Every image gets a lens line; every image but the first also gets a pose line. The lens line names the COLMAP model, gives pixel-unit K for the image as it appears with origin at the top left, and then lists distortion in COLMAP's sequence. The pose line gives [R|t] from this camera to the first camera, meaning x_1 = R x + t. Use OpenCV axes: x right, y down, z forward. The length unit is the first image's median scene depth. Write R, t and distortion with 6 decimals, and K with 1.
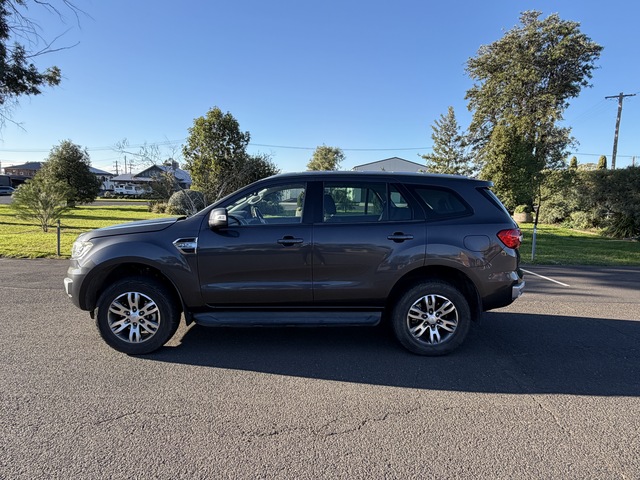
lens RADIAL K [[382.3, 0, 324.0], [0, 382.3, 242.0], [0, 0, 1]] dist [0.000242, -0.009477]
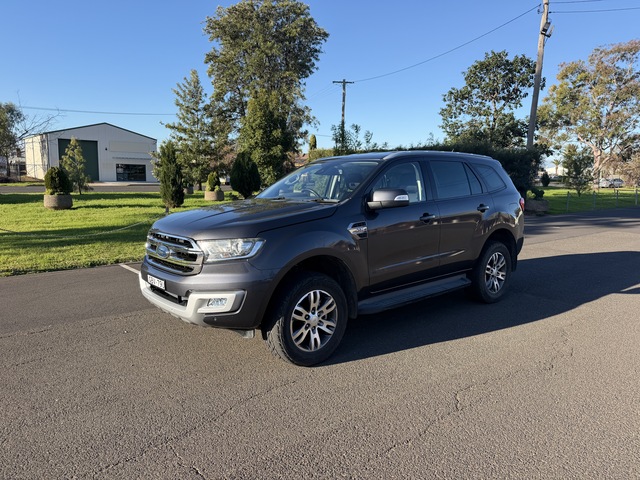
lens RADIAL K [[451.2, 0, 320.3], [0, 451.2, 240.5], [0, 0, 1]] dist [0.006508, -0.013373]
pose [[0.764639, -0.097203, 0.637086, -0.161712], [0.078483, 0.995247, 0.057652, -0.004985], [-0.639662, 0.005917, 0.768633, 0.033052]]
